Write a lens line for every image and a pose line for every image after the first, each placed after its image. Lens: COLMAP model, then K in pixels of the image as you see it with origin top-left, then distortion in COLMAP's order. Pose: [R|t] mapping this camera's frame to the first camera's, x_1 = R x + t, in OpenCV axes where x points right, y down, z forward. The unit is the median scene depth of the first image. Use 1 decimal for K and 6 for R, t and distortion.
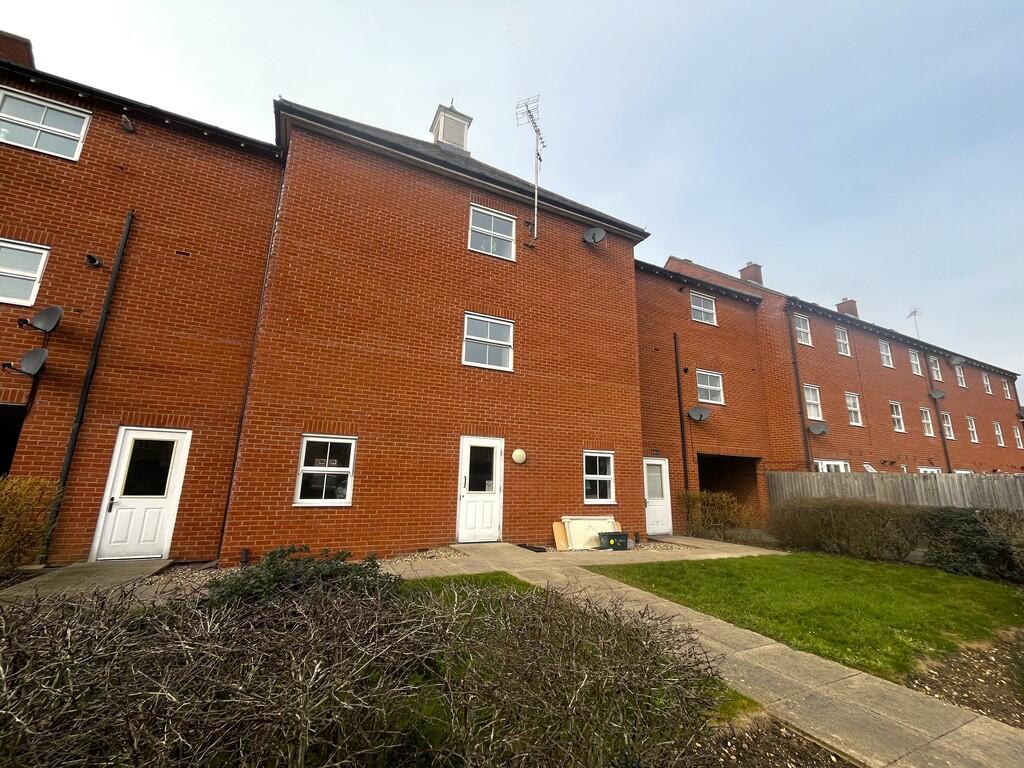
lens RADIAL K [[419.1, 0, 510.2], [0, 419.1, 381.5], [0, 0, 1]] dist [-0.010660, -0.000011]
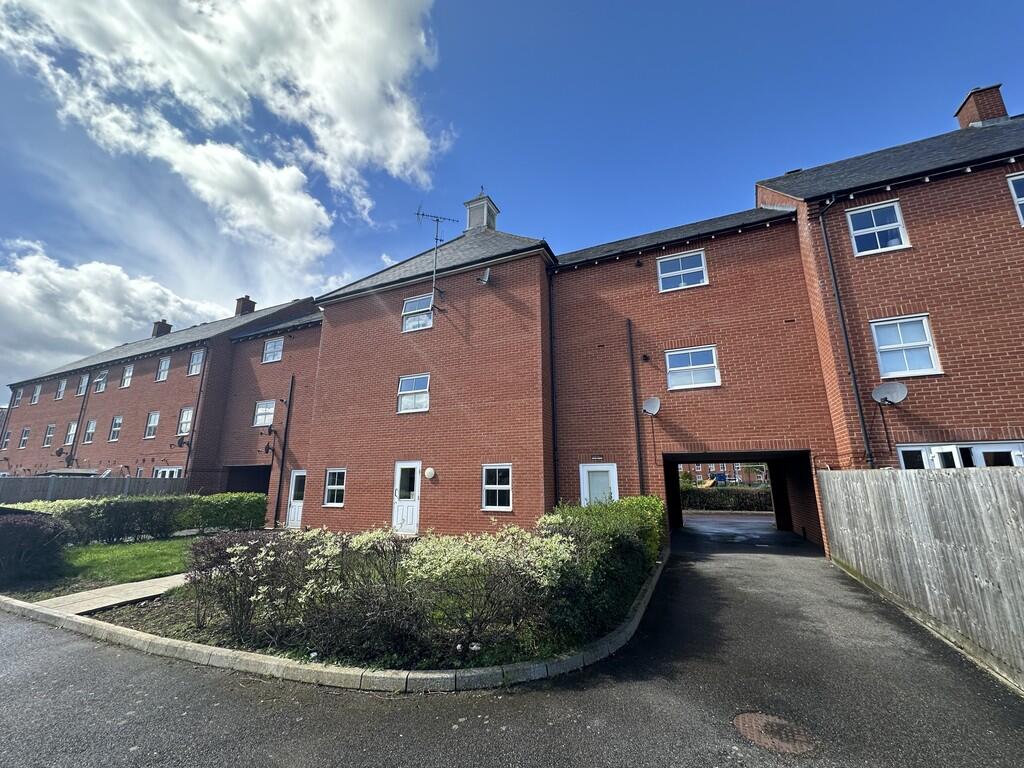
lens RADIAL K [[412.4, 0, 510.0], [0, 412.4, 386.3], [0, 0, 1]] dist [-0.008159, -0.000078]
pose [[0.631085, -0.205626, -0.747964, 1.130995], [0.190600, 0.975771, -0.107437, 0.089114], [0.751933, -0.074760, 0.654987, 0.316206]]
